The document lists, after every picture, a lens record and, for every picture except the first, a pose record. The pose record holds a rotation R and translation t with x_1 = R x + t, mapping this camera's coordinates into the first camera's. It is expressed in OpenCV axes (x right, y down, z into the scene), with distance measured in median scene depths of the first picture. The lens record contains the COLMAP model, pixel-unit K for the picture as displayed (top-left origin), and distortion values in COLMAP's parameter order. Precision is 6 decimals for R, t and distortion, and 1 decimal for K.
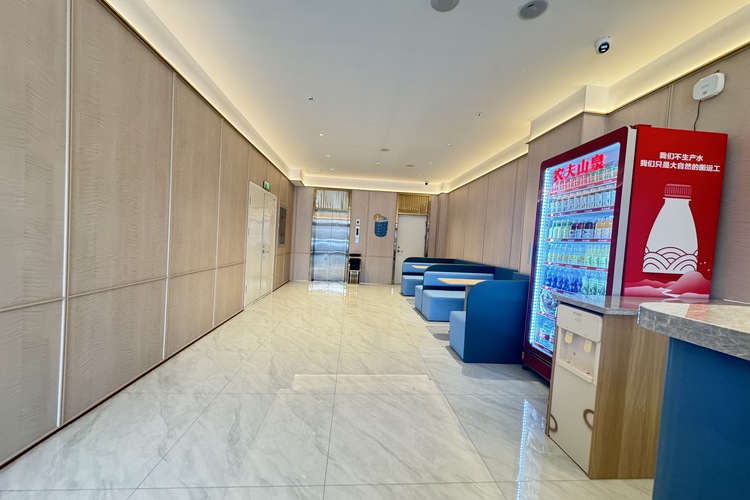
lens RADIAL K [[301.4, 0, 375.5], [0, 301.4, 254.9], [0, 0, 1]] dist [-0.000089, -0.000041]
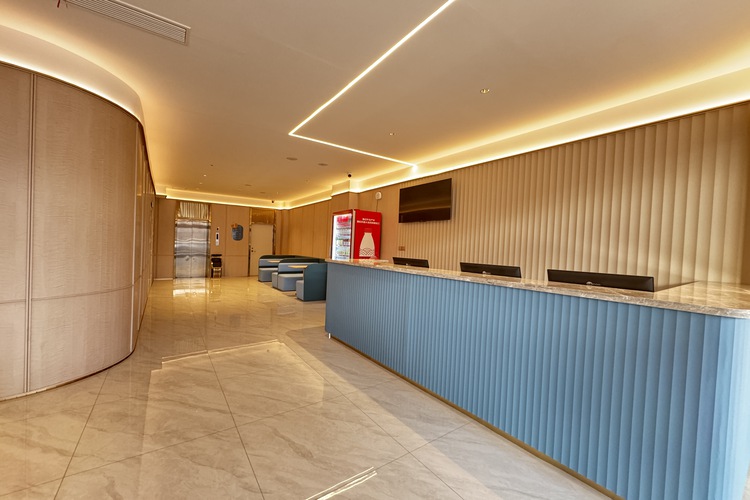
lens RADIAL K [[301.4, 0, 375.5], [0, 301.4, 254.9], [0, 0, 1]] dist [-0.000089, -0.000041]
pose [[0.862609, -0.036676, 0.504540, -0.148889], [0.032377, 0.999326, 0.017289, -0.002012], [-0.504834, 0.001422, 0.863215, -0.492037]]
